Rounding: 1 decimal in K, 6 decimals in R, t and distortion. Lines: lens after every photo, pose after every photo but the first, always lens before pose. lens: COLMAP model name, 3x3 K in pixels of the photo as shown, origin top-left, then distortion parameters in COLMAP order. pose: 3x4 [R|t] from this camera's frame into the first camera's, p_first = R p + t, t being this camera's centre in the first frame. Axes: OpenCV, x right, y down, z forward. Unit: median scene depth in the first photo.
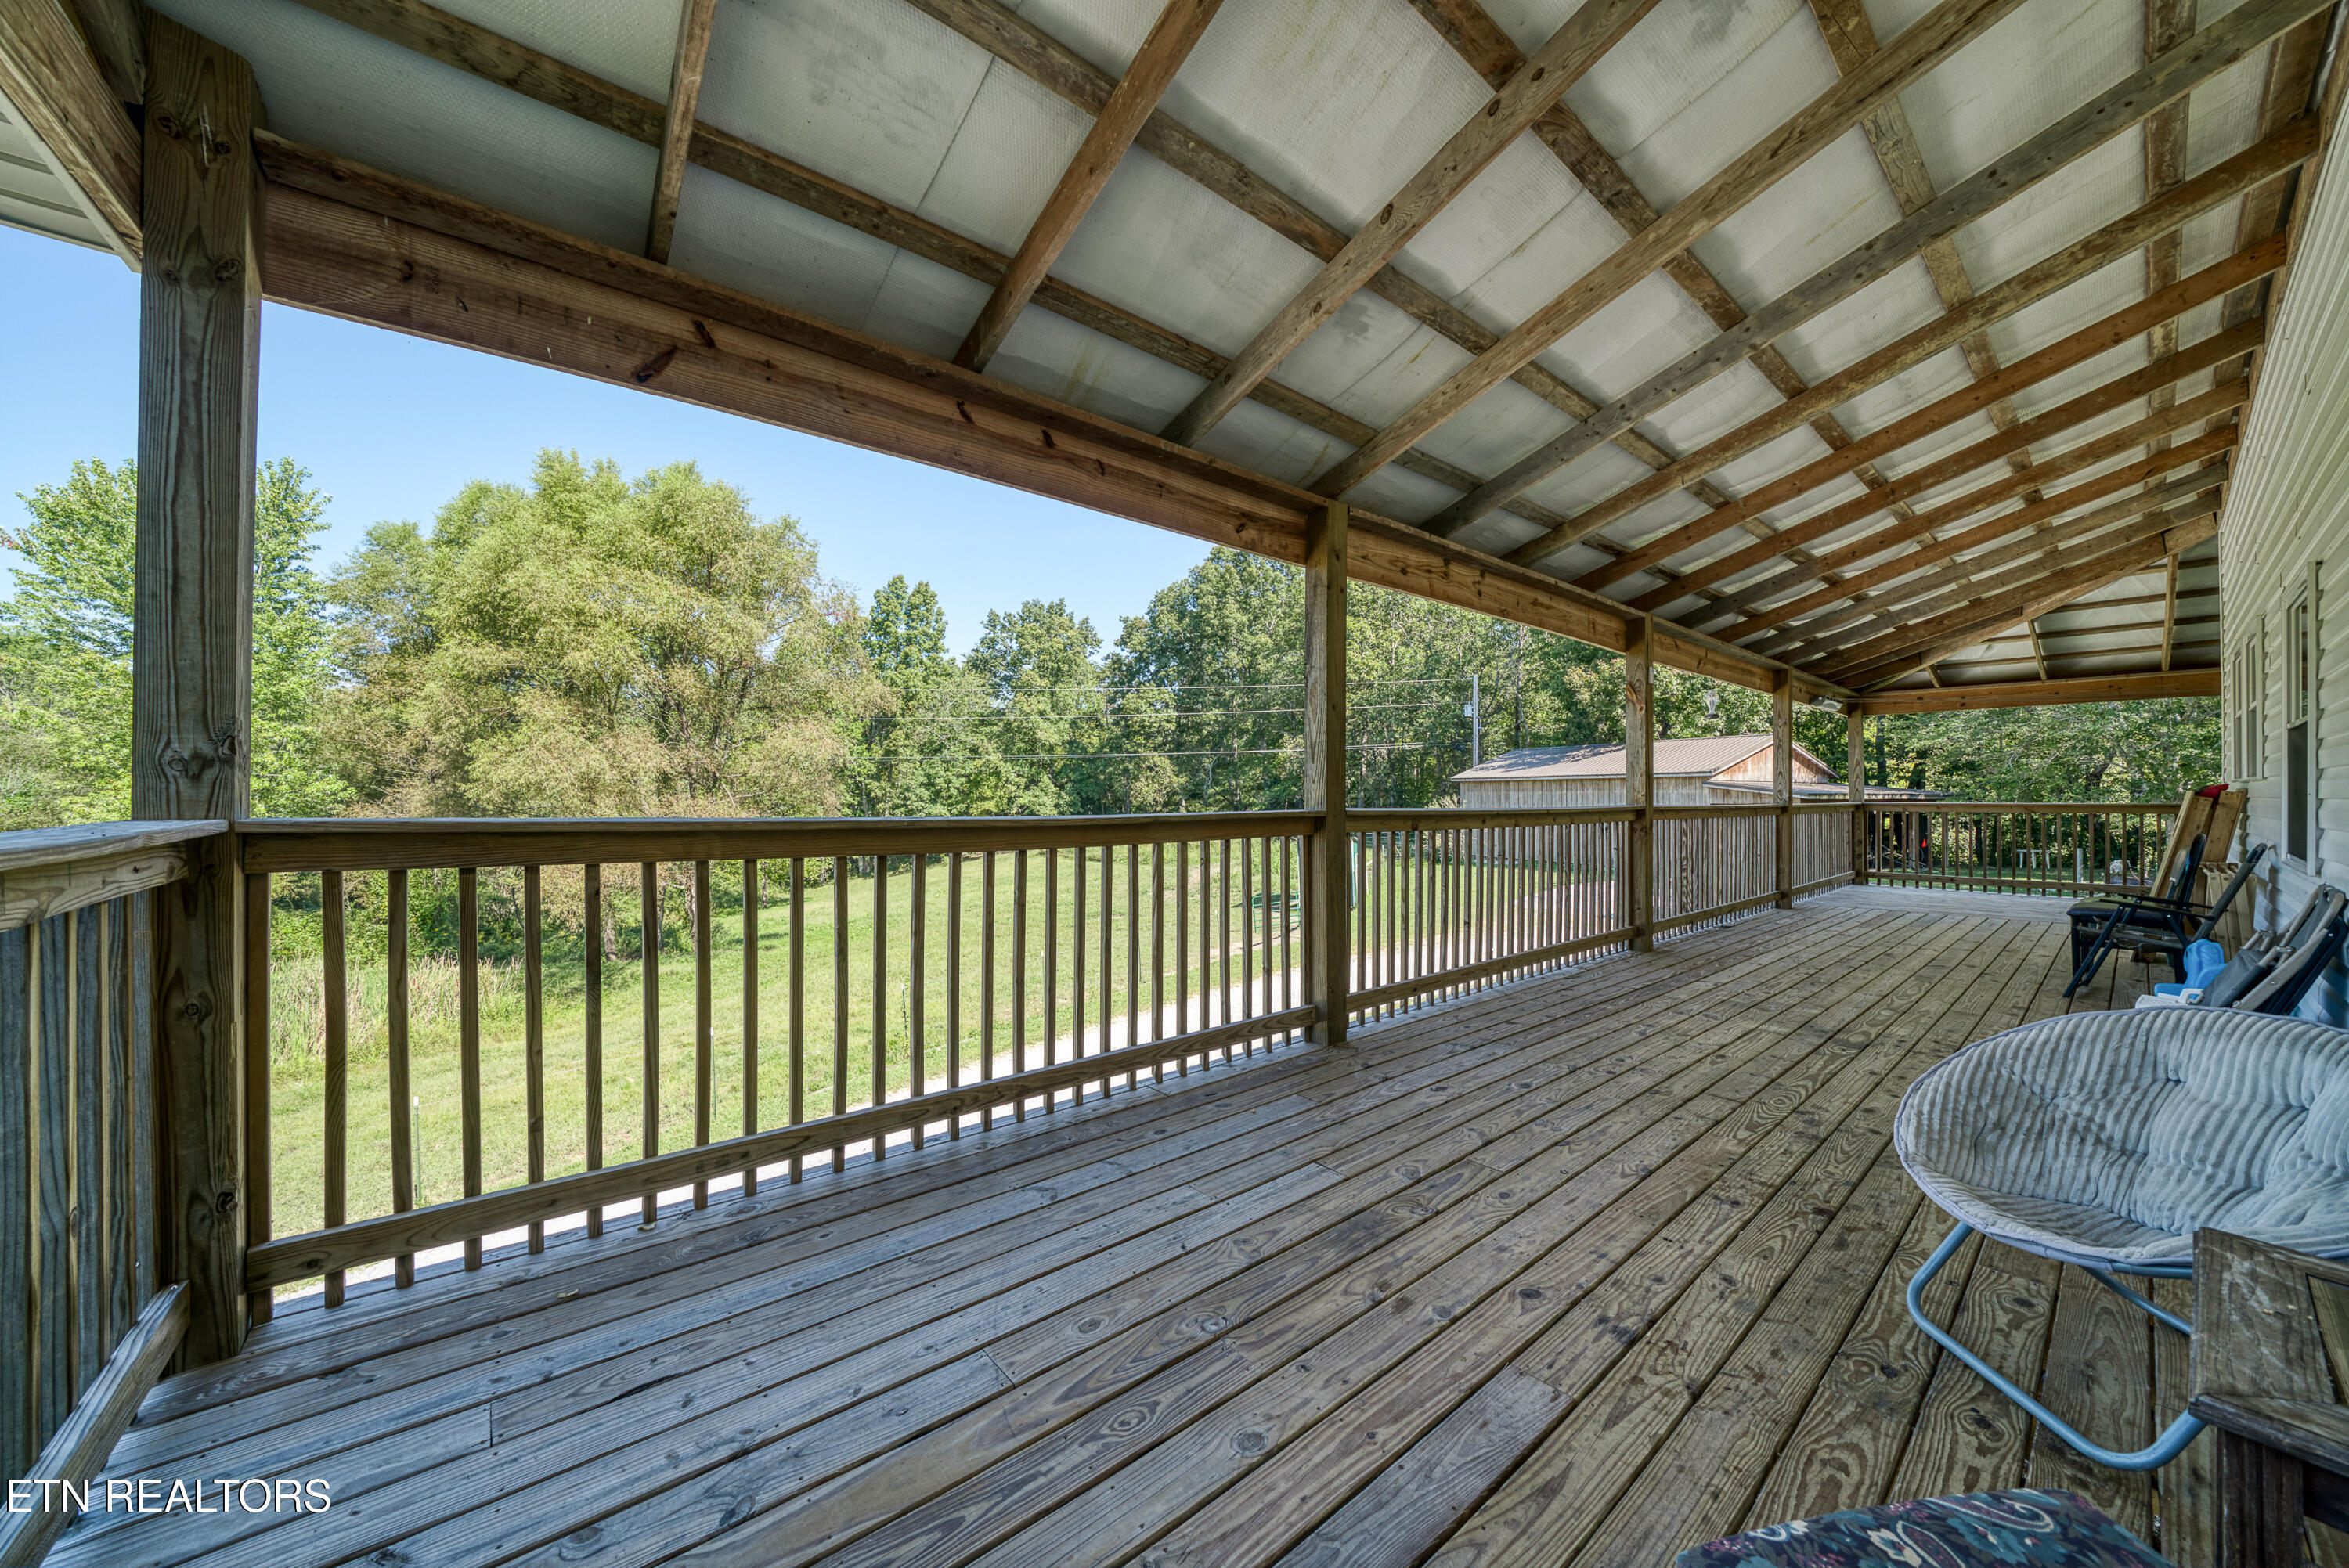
lens RADIAL K [[818.5, 0, 1163.1], [0, 818.5, 793.8], [0, 0, 1]] dist [-0.014261, 0.000246]
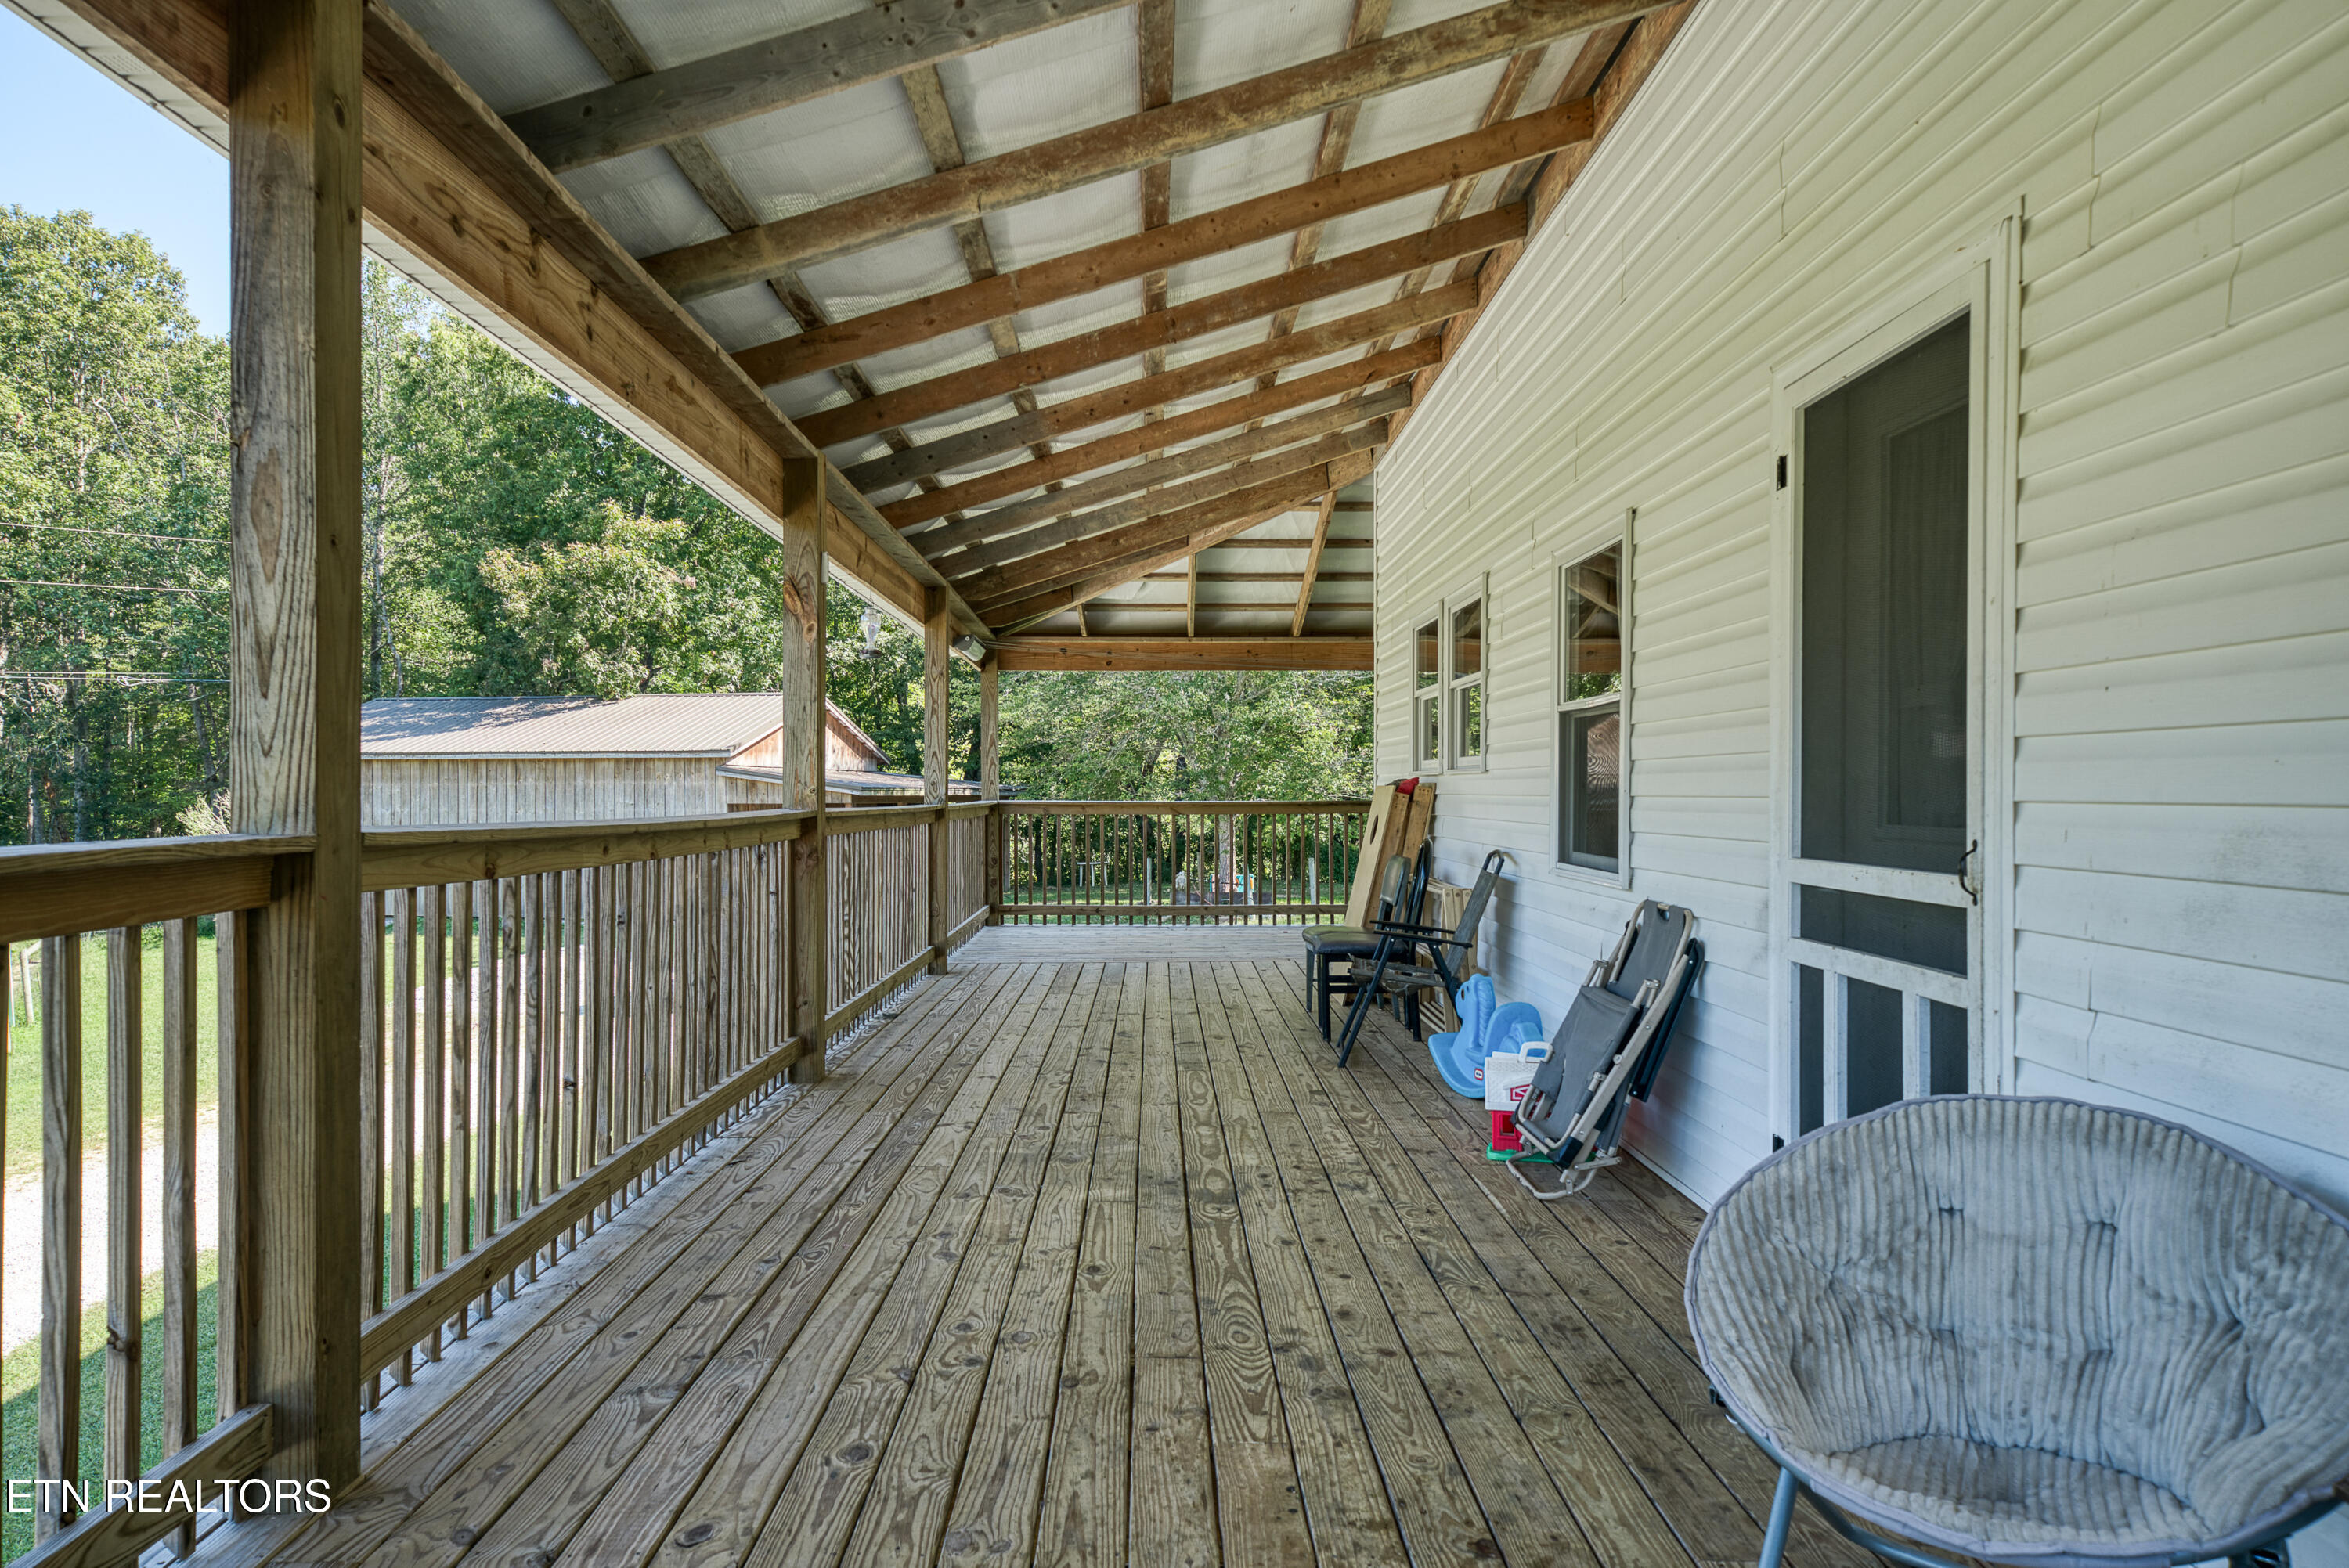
lens RADIAL K [[1525.1, 0, 1129.3], [0, 1525.1, 794.0], [0, 0, 1]] dist [0.029945, 0.006530]
pose [[0.632067, -0.001368, 0.774912, -0.061932], [-0.002511, 0.999990, 0.003813, -0.000759], [-0.774910, -0.004356, 0.632057, 0.213238]]
